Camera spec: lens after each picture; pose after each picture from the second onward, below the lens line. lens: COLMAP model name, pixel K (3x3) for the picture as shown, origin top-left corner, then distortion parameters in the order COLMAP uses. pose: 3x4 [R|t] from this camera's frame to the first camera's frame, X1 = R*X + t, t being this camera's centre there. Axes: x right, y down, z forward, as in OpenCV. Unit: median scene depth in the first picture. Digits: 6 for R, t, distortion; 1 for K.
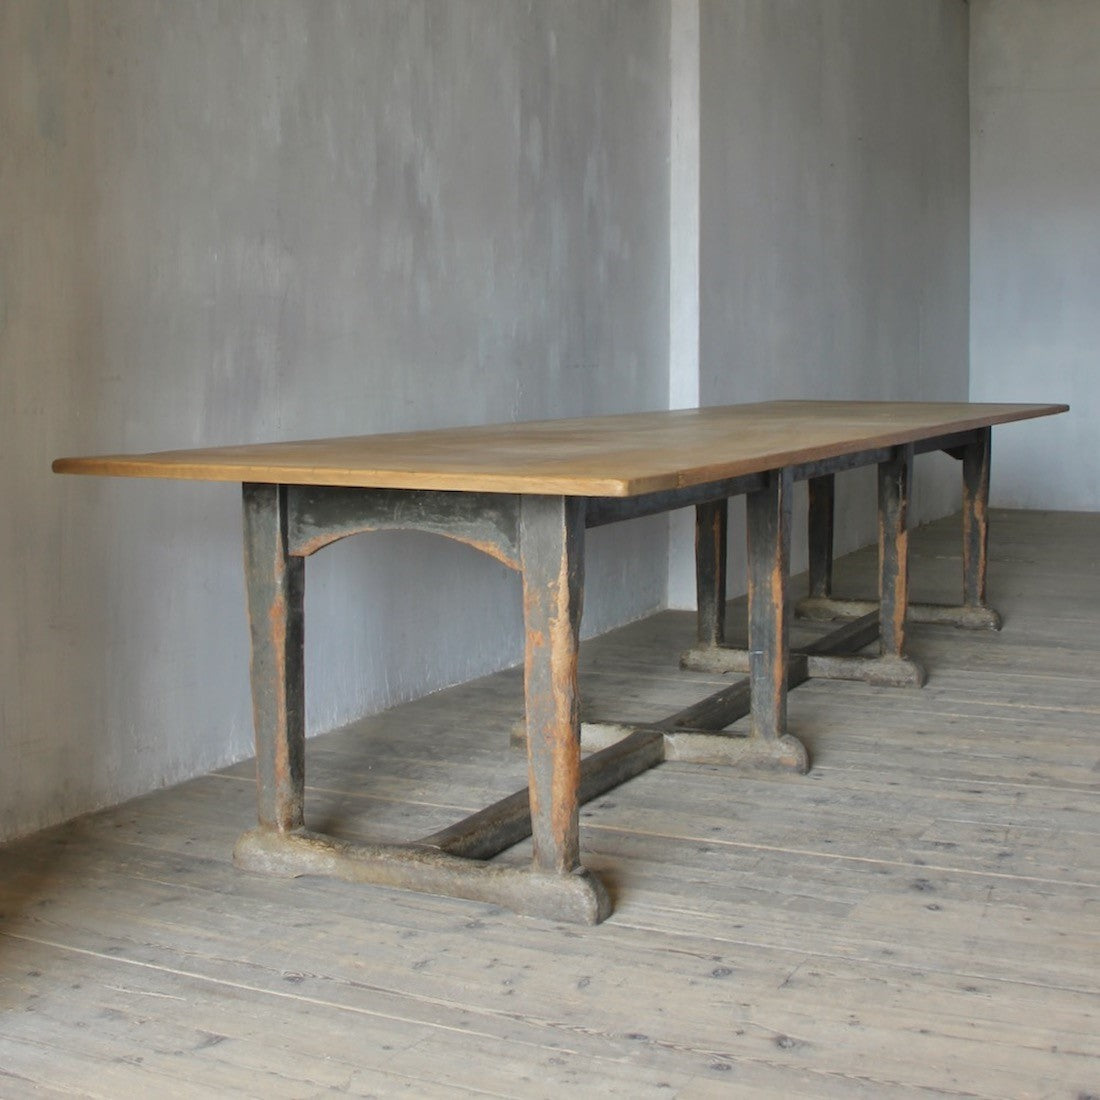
lens RADIAL K [[1736.1, 0, 540.3], [0, 1736.1, 465.1], [0, 0, 1]] dist [-0.183498, 0.000000]
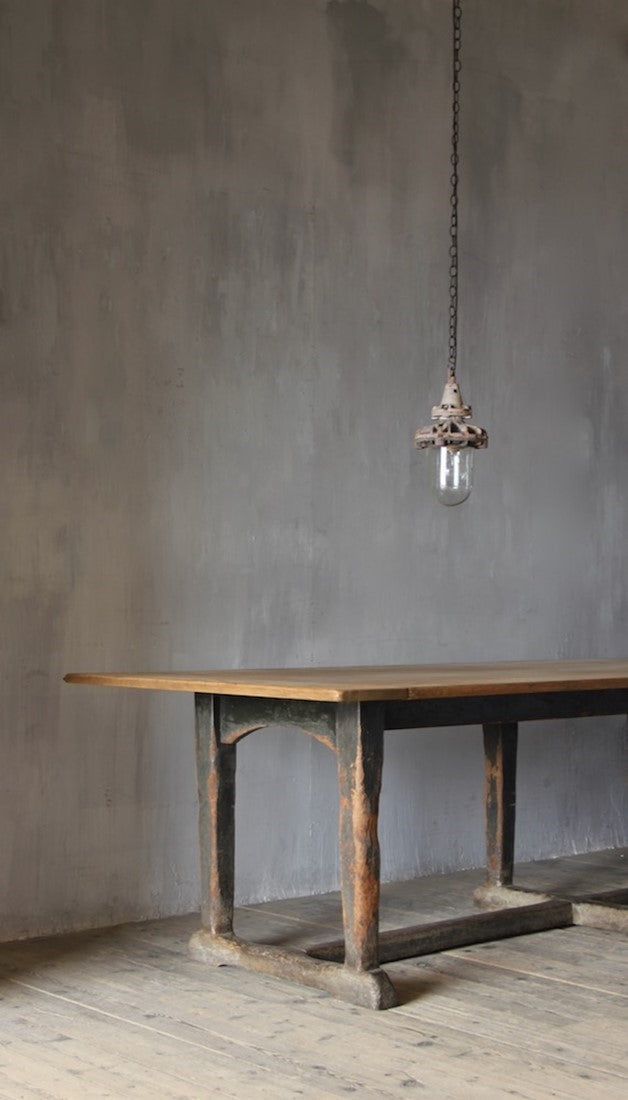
lens RADIAL K [[1566.9, 0, 287.4], [0, 1566.9, 661.7], [0, 0, 1]] dist [0.017993, 0.000000]
pose [[0.917143, 0.014440, -0.398296, 0.351015], [-0.027333, 0.999269, -0.026712, 0.013715], [0.397619, 0.035386, 0.916868, -0.165487]]
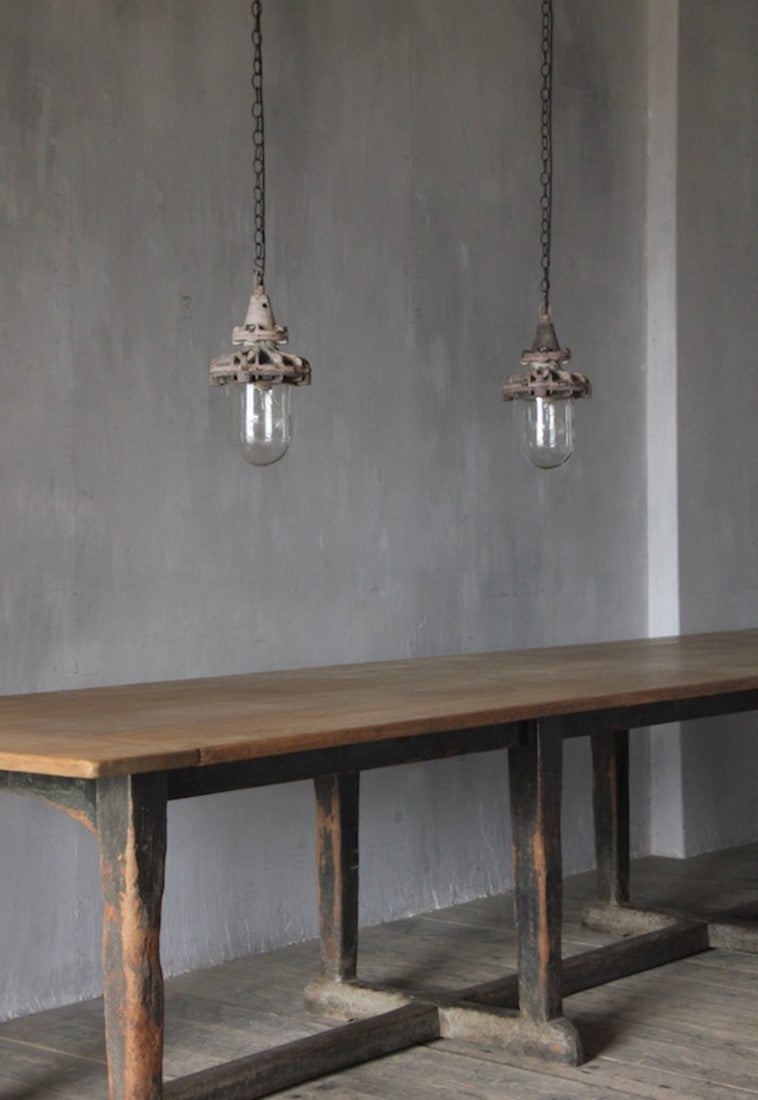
lens RADIAL K [[1843.7, 0, 351.8], [0, 1843.7, 556.2], [0, 0, 1]] dist [0.142227, 0.000000]
pose [[0.964794, -0.010753, -0.262785, 0.302456], [-0.004084, 0.998431, -0.055849, -0.032072], [0.262973, 0.054956, 0.963237, 0.009413]]
